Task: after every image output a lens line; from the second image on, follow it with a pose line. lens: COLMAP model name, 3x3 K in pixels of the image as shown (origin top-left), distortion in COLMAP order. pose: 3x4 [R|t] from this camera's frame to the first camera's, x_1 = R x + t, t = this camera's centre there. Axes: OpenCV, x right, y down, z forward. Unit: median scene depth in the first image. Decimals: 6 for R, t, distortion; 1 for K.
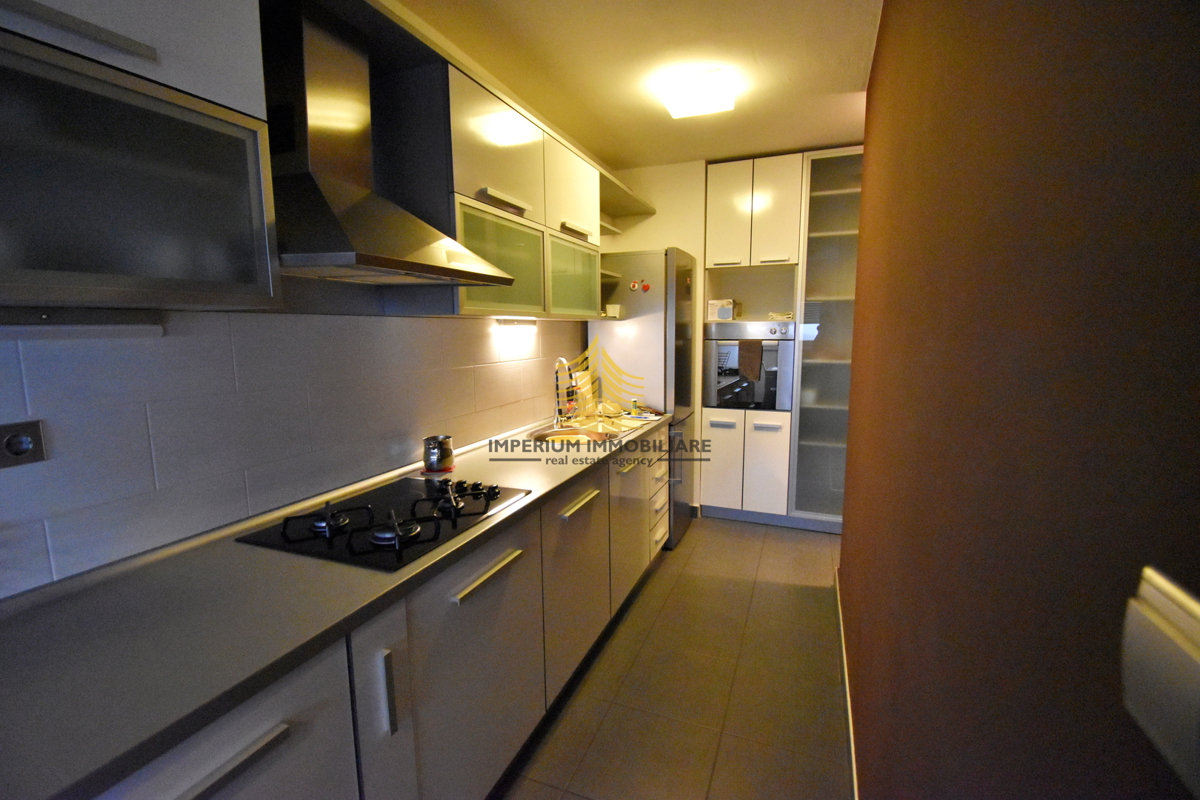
lens RADIAL K [[531.2, 0, 598.5], [0, 531.2, 395.9], [0, 0, 1]] dist [0.001219, 0.000126]
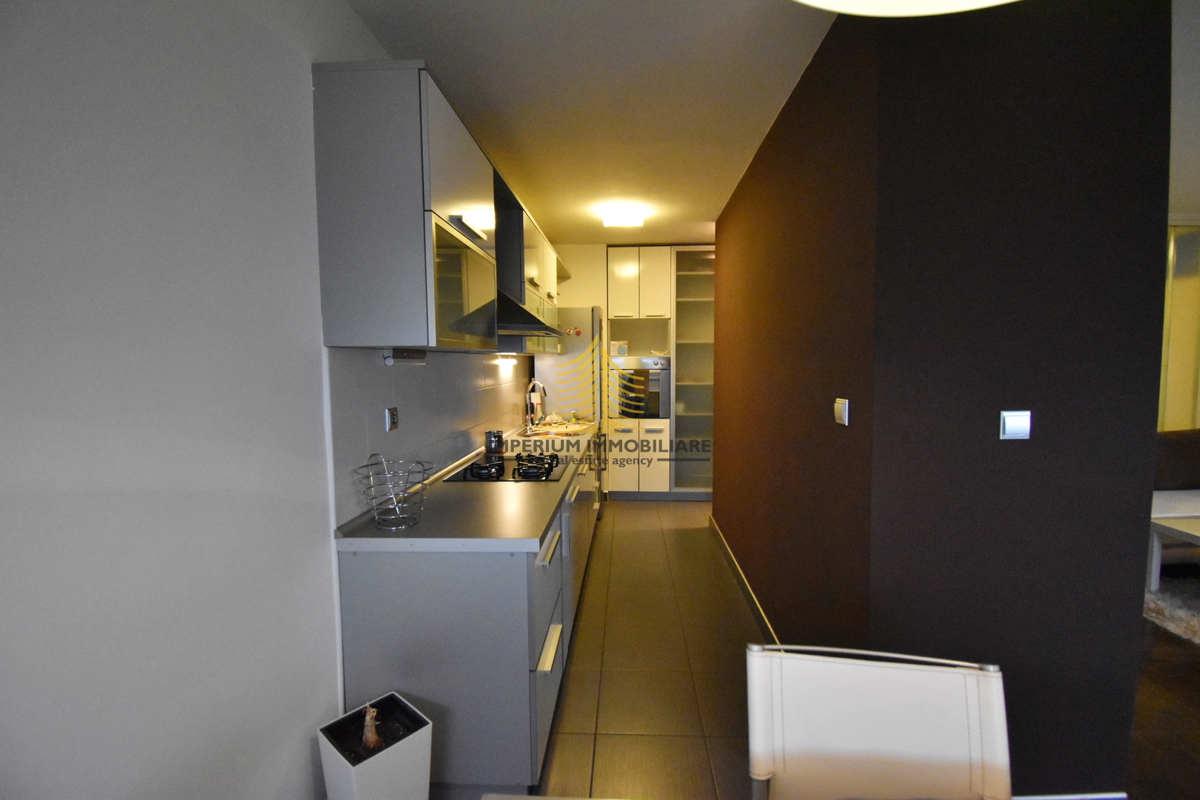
lens RADIAL K [[550.1, 0, 600.0], [0, 550.1, 400.0], [0, 0, 1]] dist [-0.003261, -0.000843]
pose [[0.942244, -0.025336, 0.333967, -0.329613], [0.045962, 0.997482, -0.054004, 0.053944], [-0.331758, 0.066235, 0.941036, -0.367890]]
